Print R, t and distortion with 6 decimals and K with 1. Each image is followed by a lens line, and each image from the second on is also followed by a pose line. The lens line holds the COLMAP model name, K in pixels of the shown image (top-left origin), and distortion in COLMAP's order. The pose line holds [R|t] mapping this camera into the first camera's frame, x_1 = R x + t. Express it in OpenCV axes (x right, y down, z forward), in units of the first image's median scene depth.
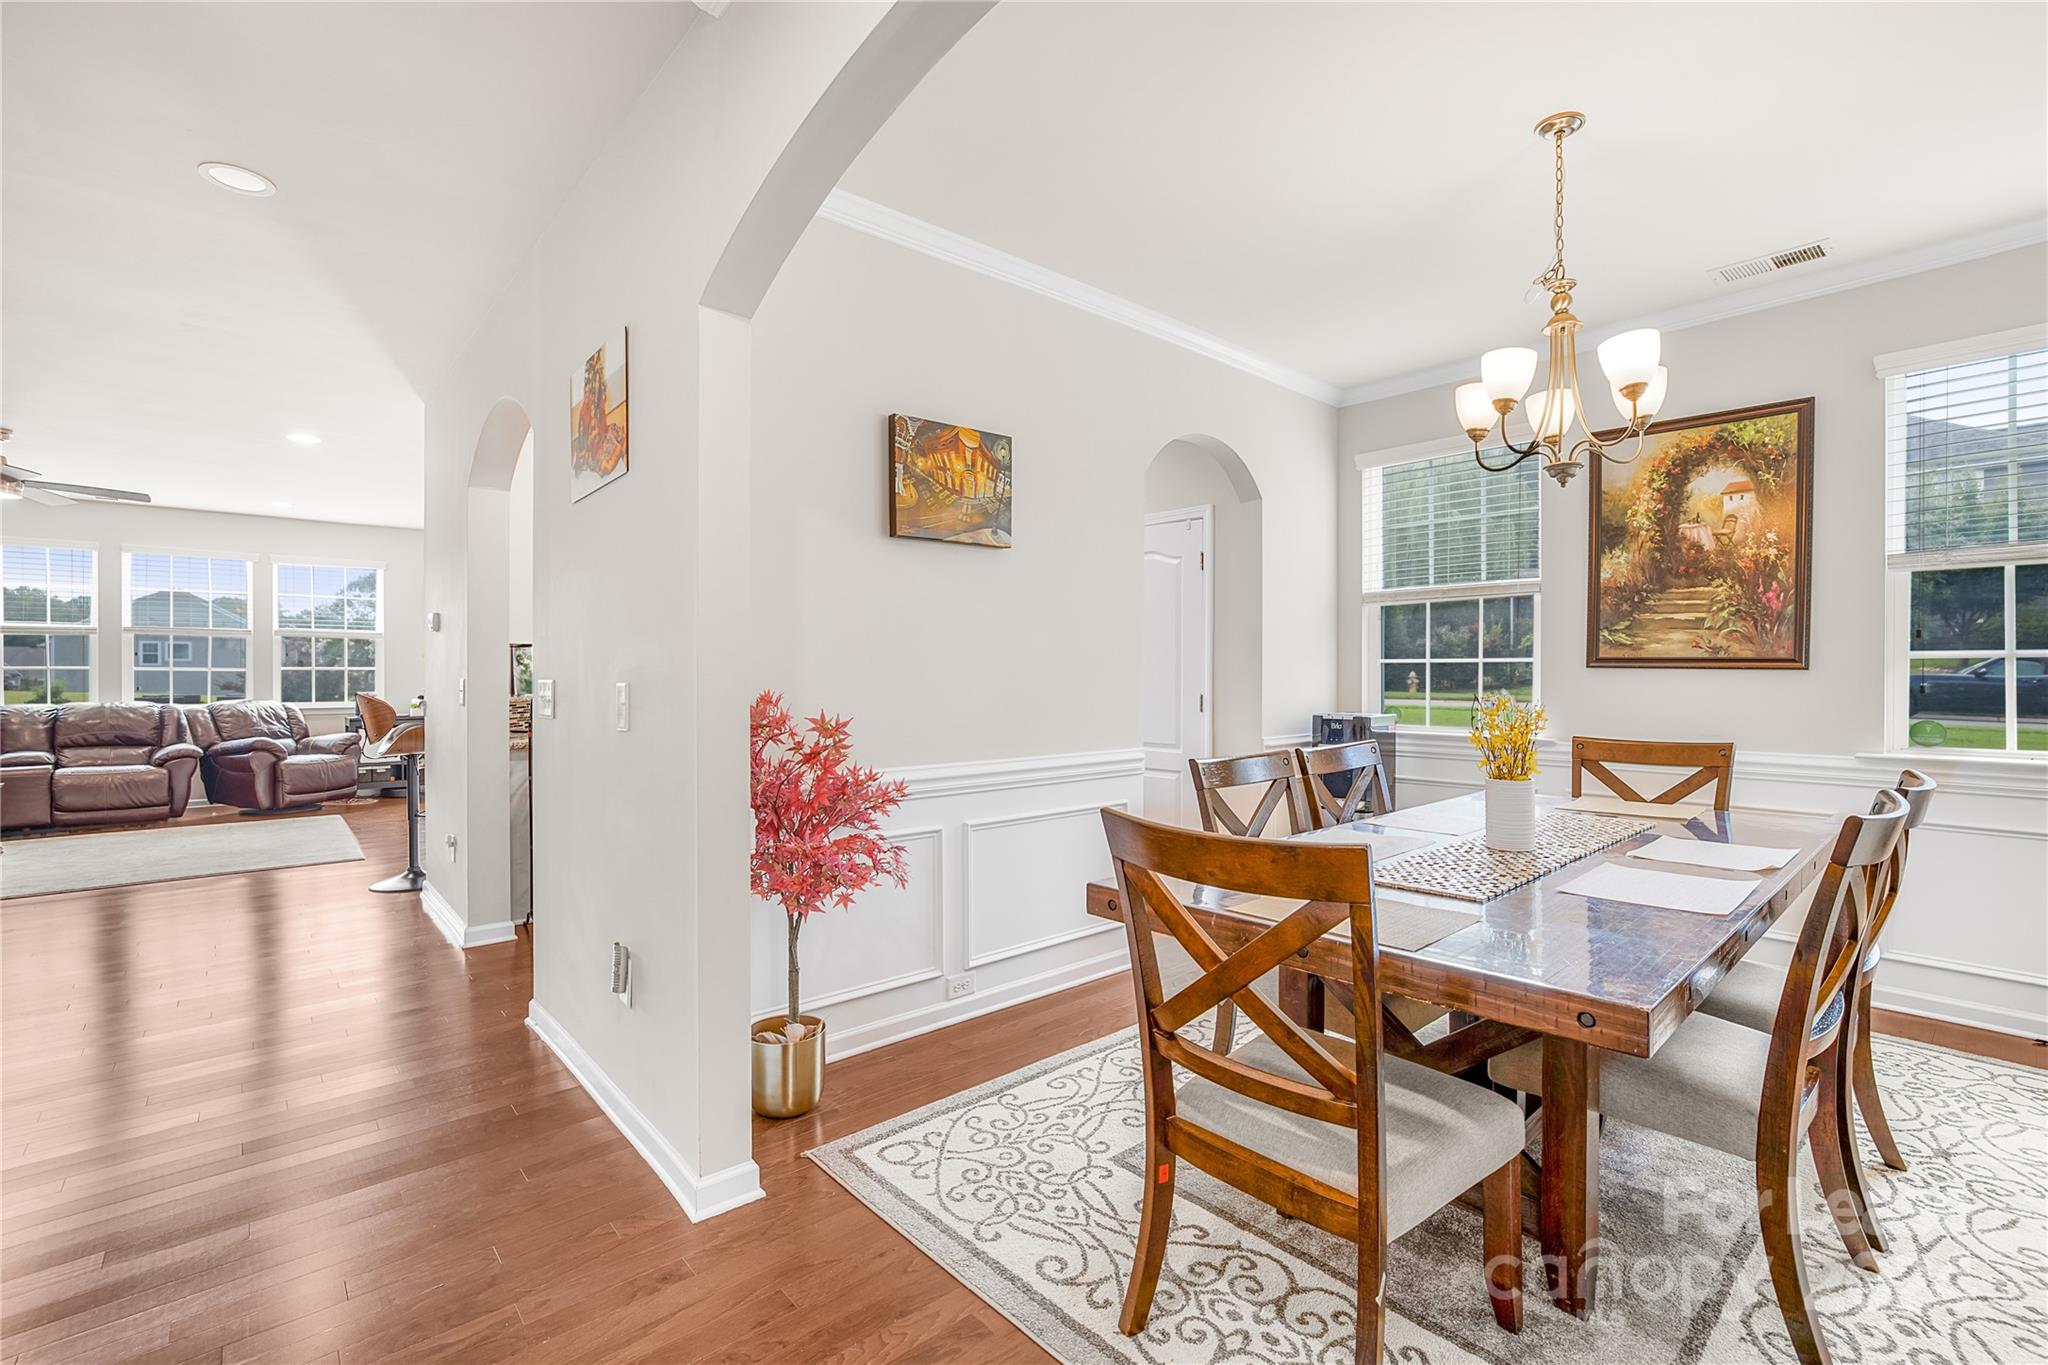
lens RADIAL K [[871.4, 0, 1021.6], [0, 871.4, 673.0], [0, 0, 1]] dist [0.000412, 0.000543]
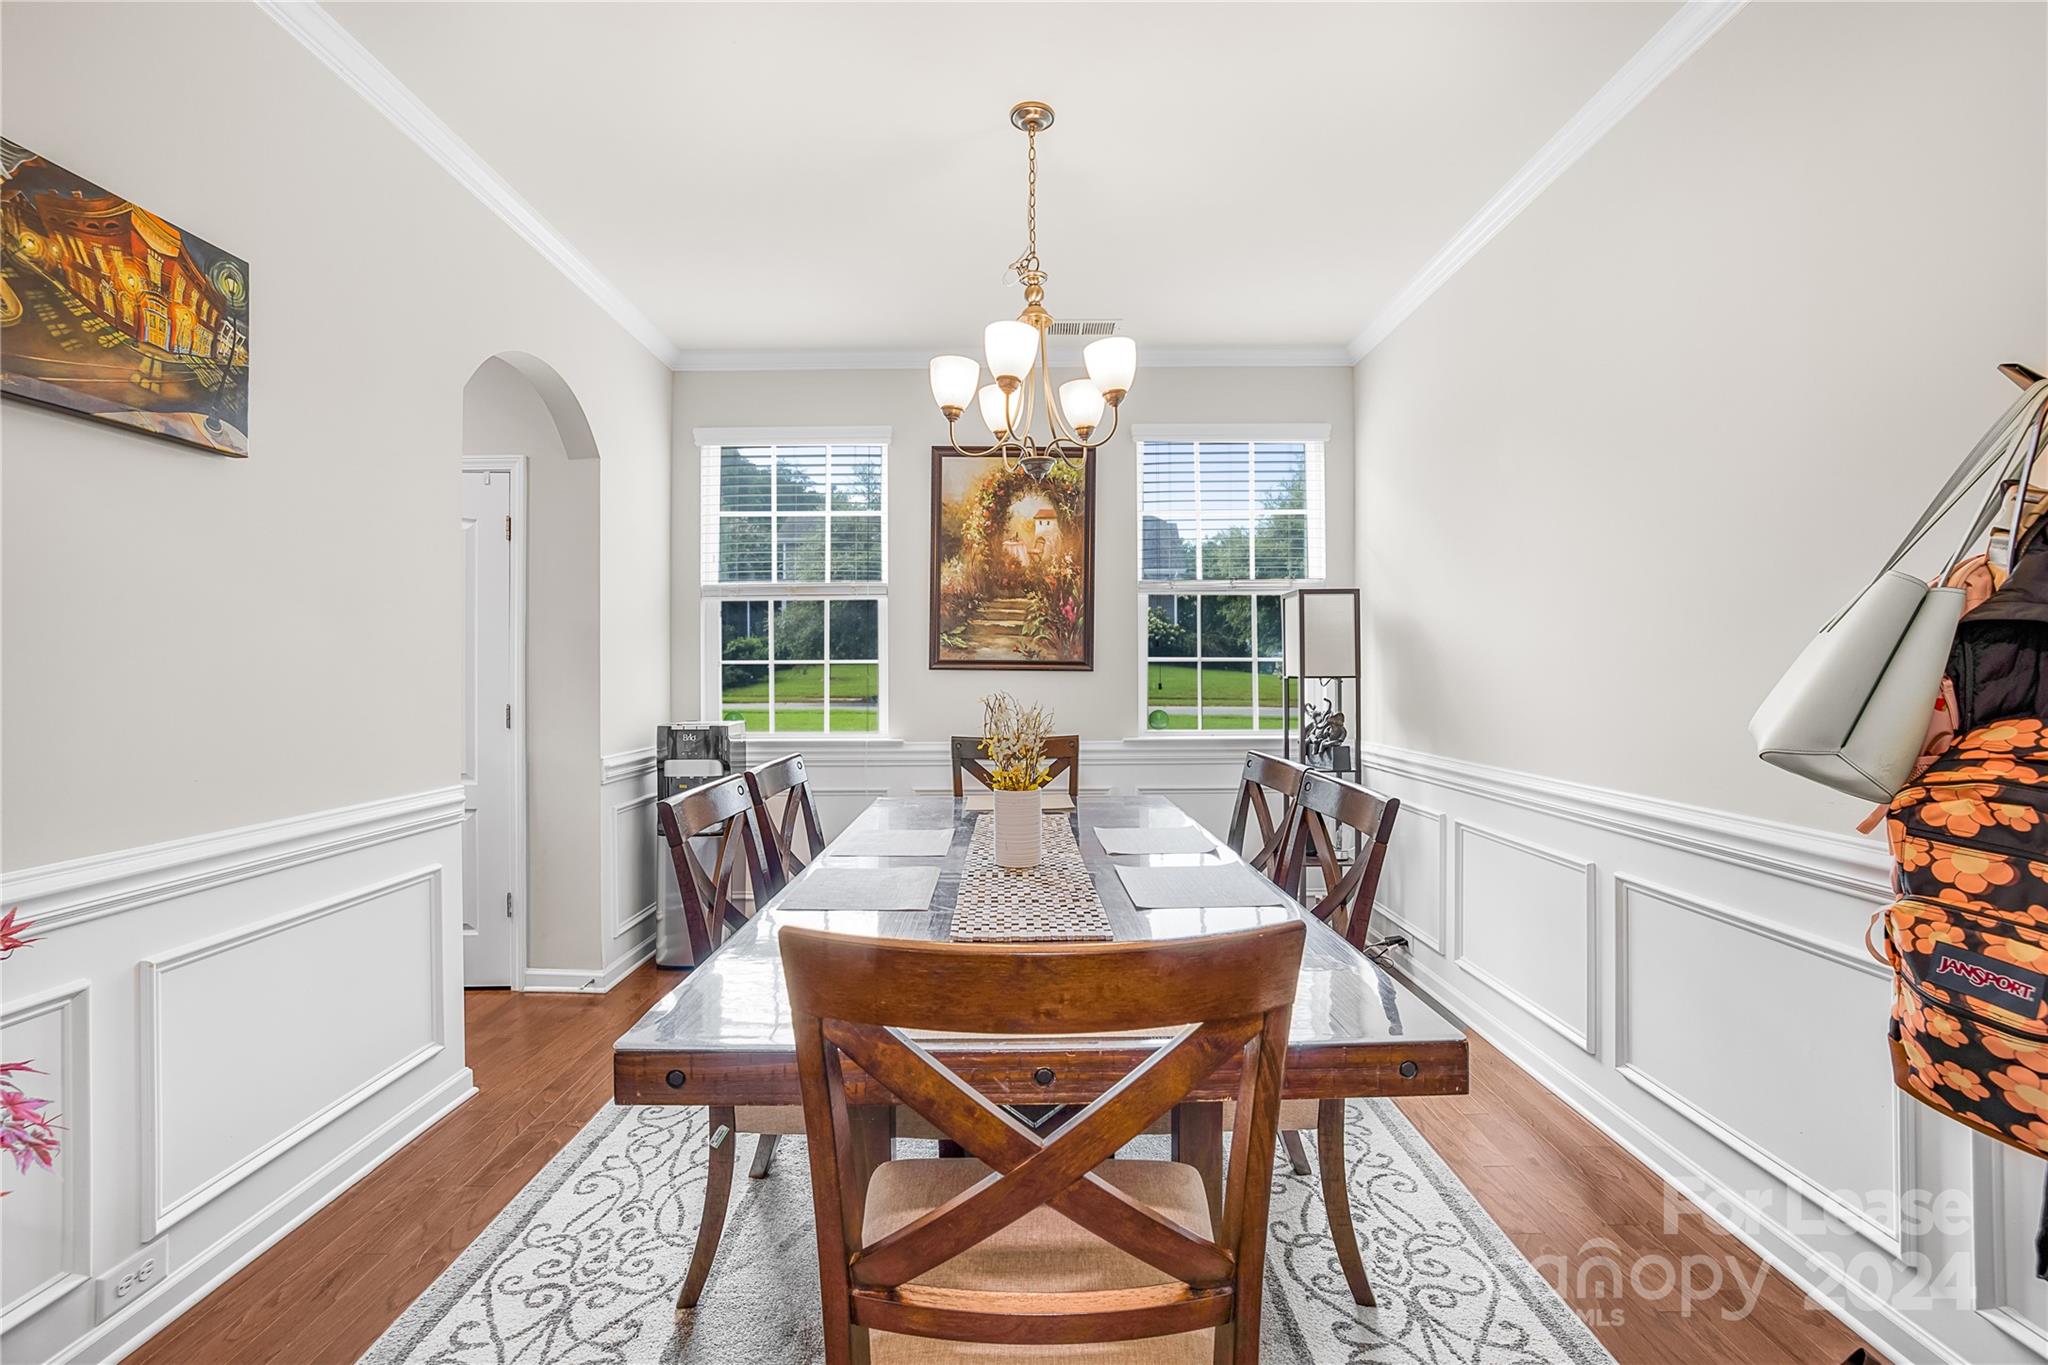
lens RADIAL K [[905.7, 0, 1020.4], [0, 905.7, 671.7], [0, 0, 1]] dist [-0.028843, 0.016193]
pose [[0.683941, -0.000459, 0.729537, -0.078570], [0.004153, 0.999986, -0.003265, 0.000572], [-0.729526, 0.005263, 0.683933, 0.196382]]
